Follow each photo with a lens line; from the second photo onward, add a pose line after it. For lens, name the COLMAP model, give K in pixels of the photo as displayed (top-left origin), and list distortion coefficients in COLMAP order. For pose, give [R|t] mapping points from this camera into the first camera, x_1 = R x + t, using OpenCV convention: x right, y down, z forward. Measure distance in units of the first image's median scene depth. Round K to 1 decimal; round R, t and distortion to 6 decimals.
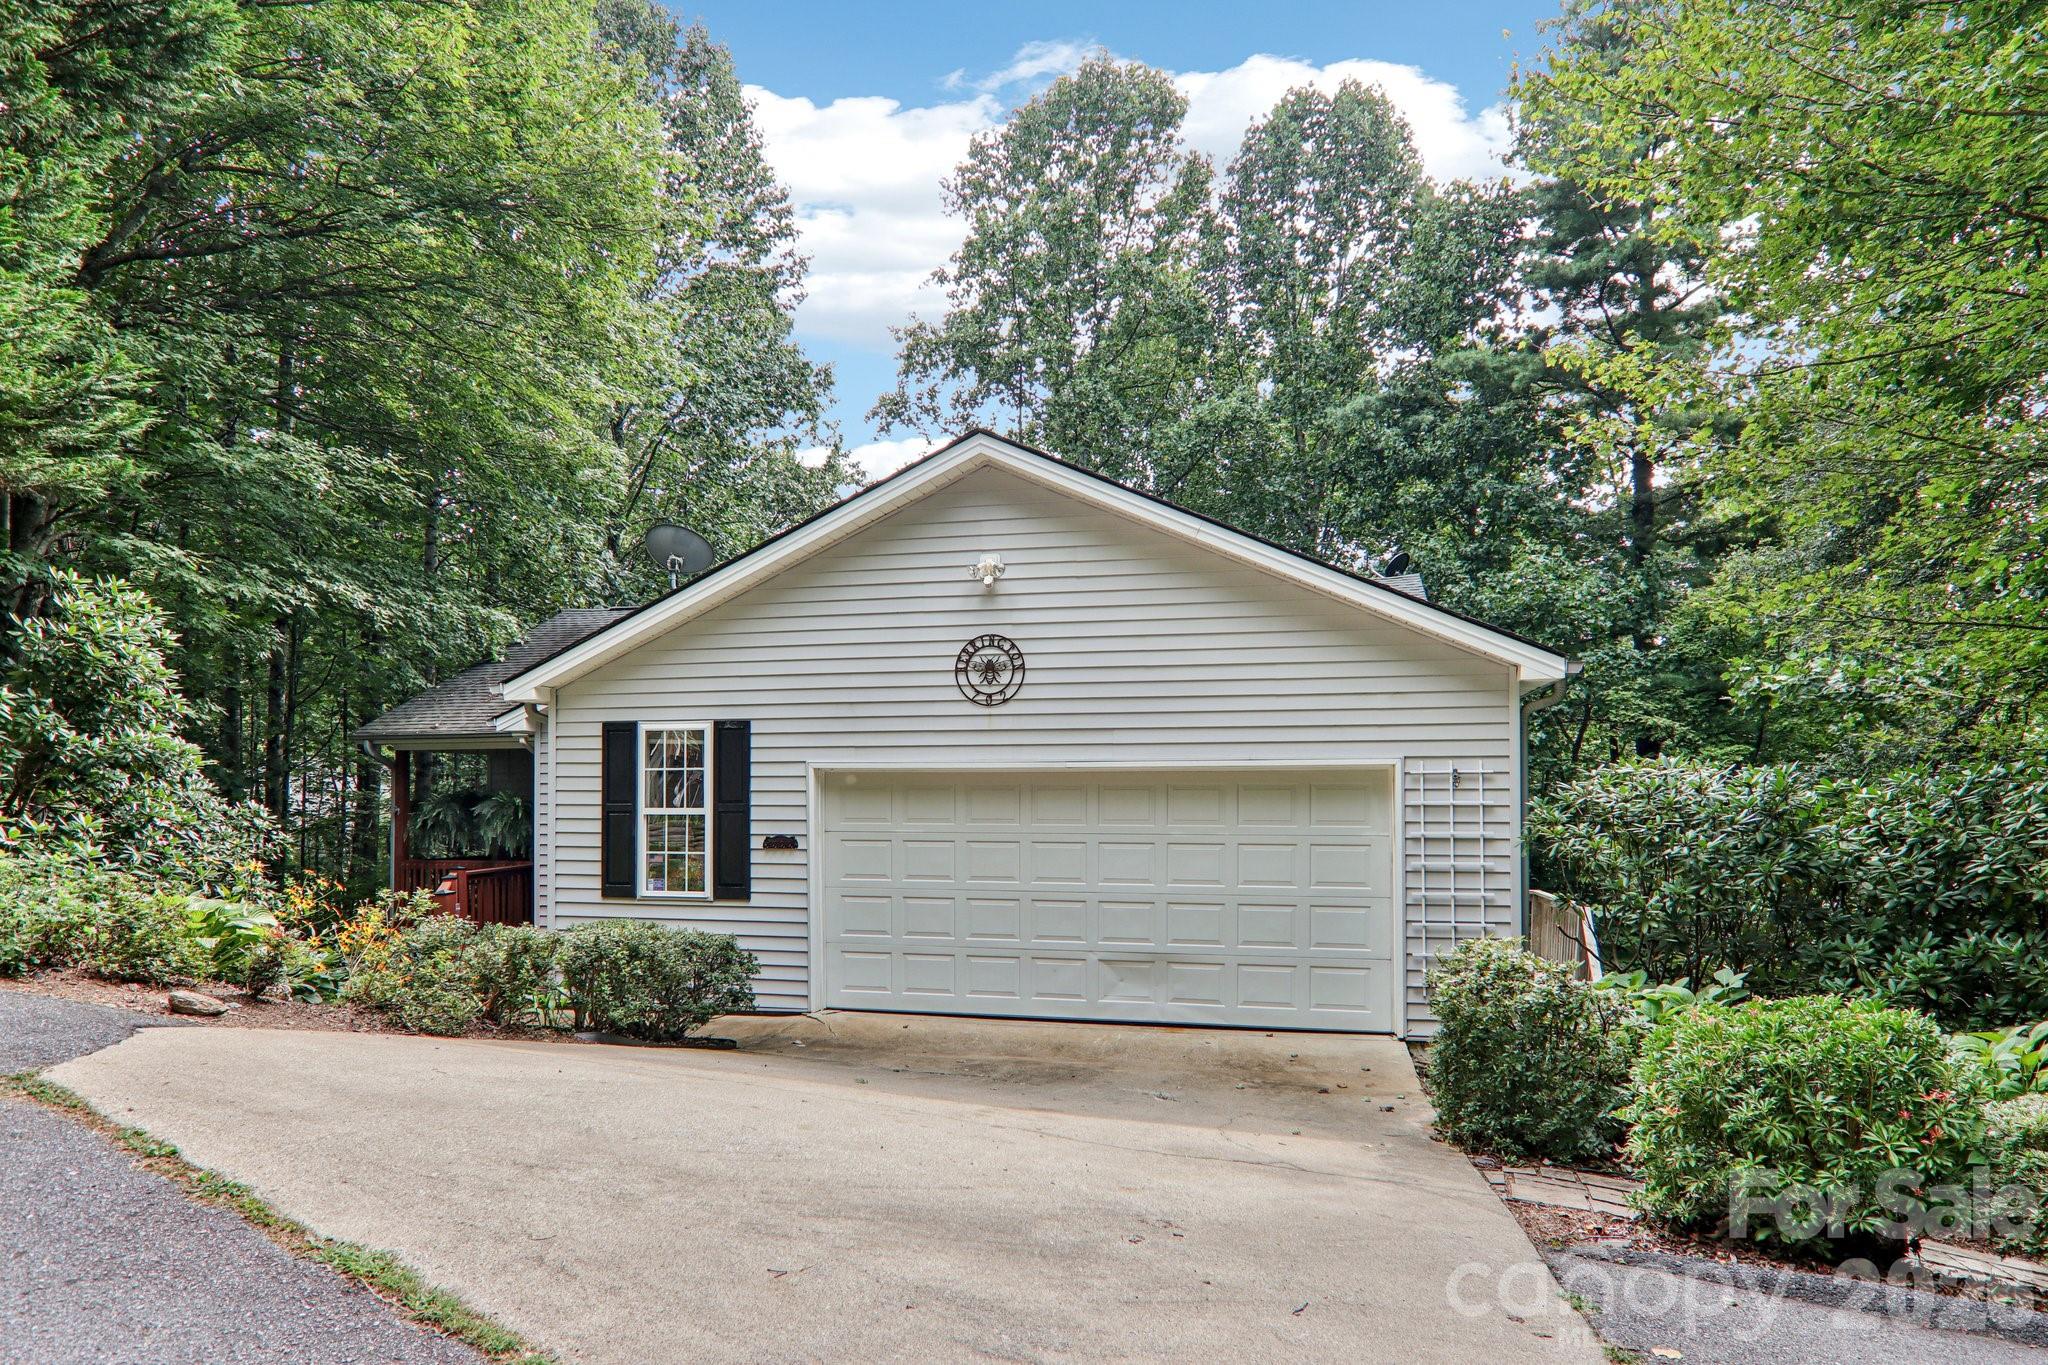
lens RADIAL K [[1103.1, 0, 1030.2], [0, 1103.1, 792.7], [0, 0, 1]] dist [-0.007014, -0.002347]
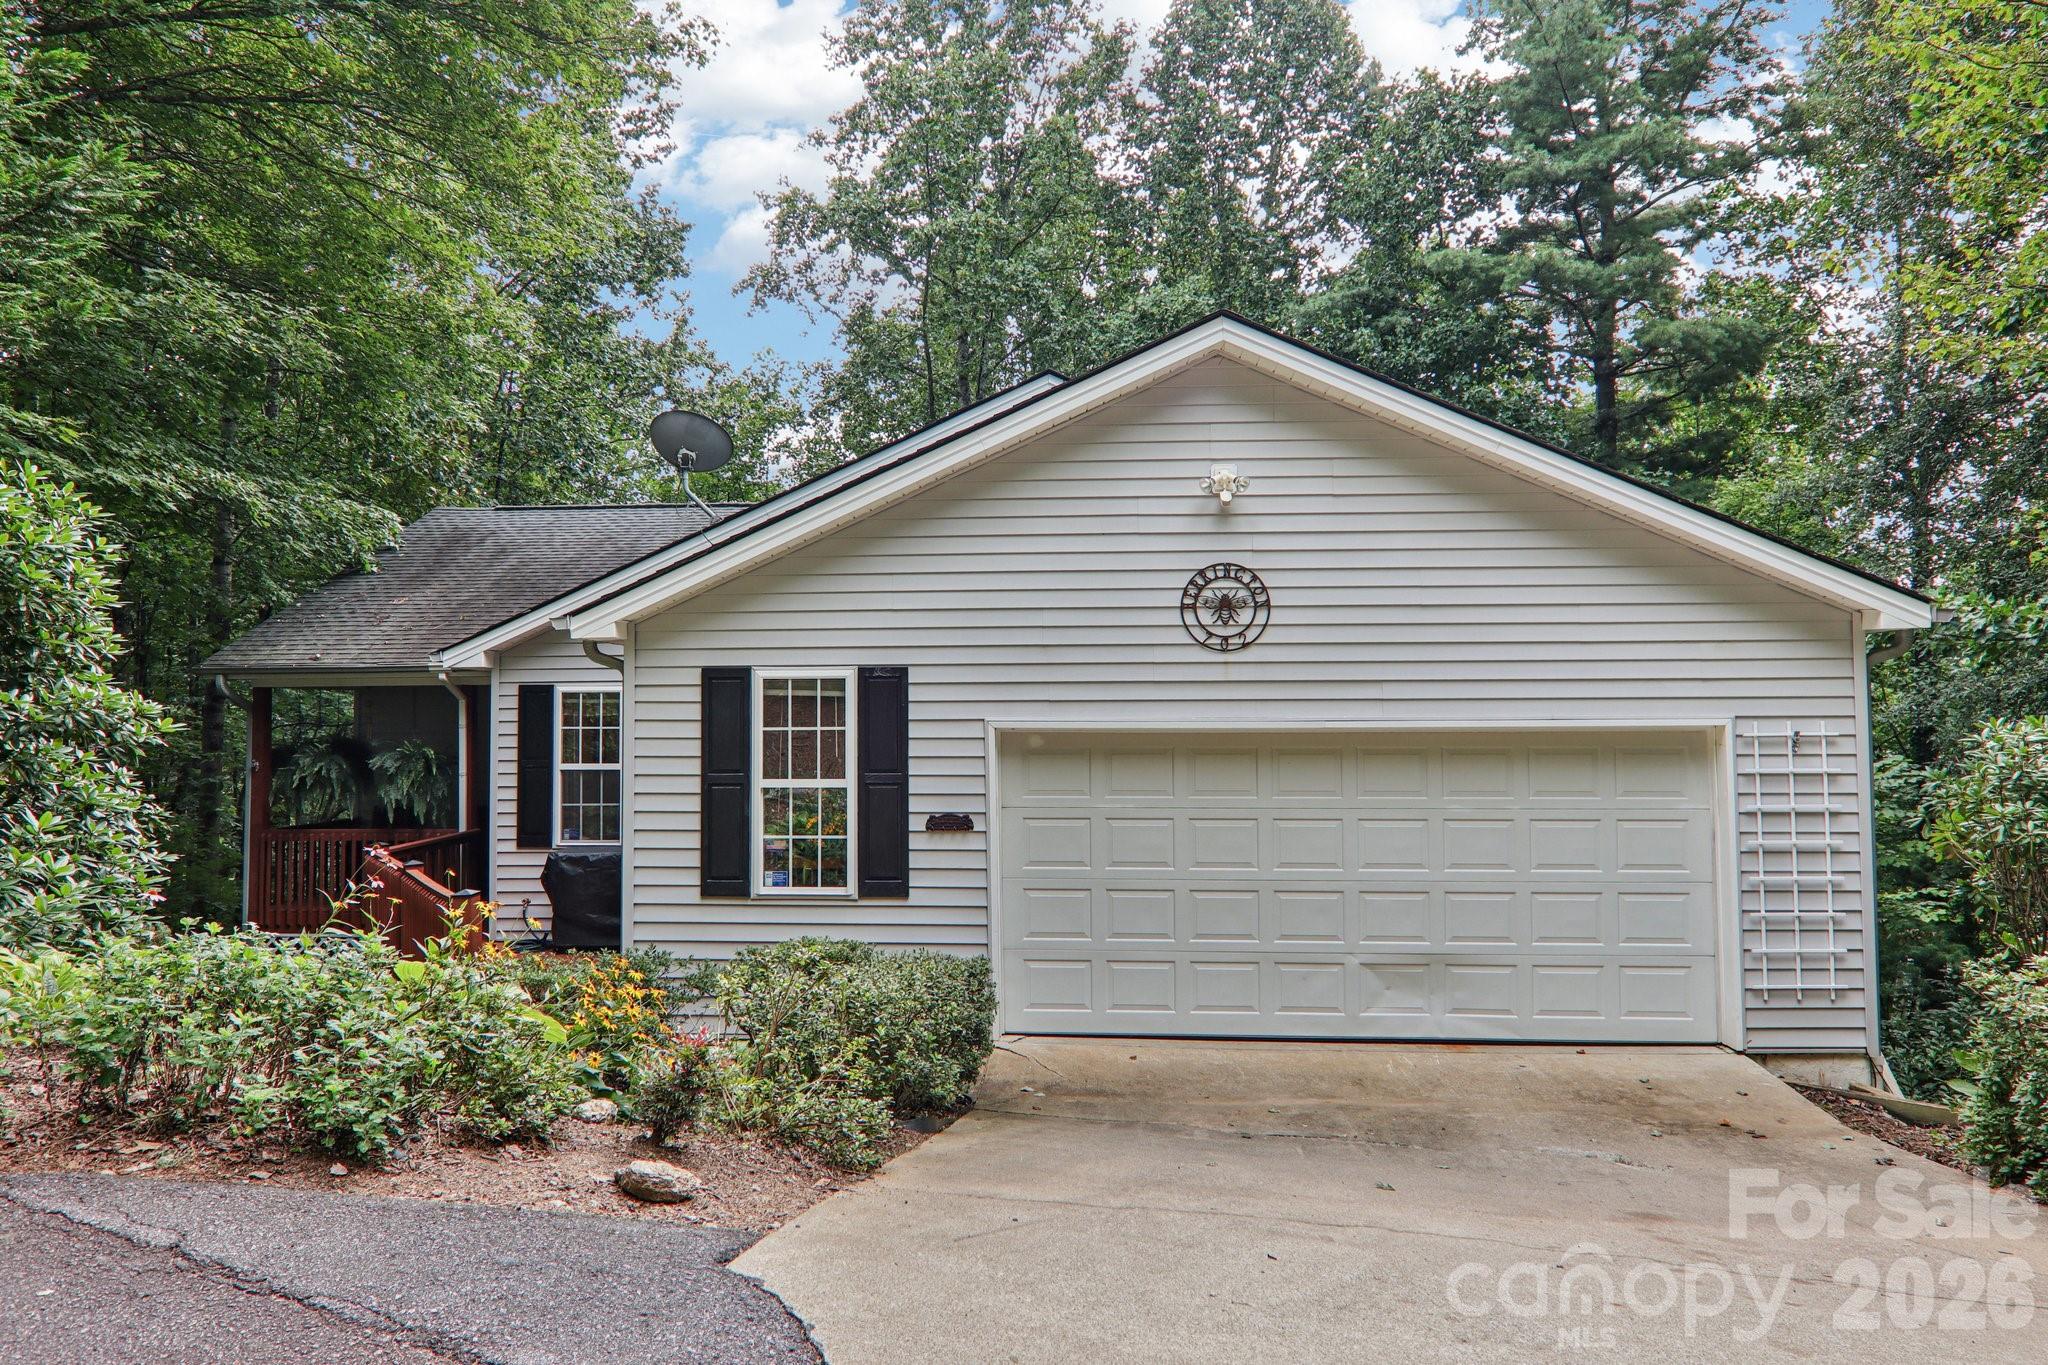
lens RADIAL K [[1216.7, 0, 1021.1], [0, 1216.7, 680.2], [0, 0, 1]] dist [-0.004126, -0.000029]
pose [[0.989576, 0.001232, 0.144008, -0.301864], [0.002863, 0.999597, -0.028229, -0.031645], [-0.143985, 0.028347, 0.989174, 0.135635]]
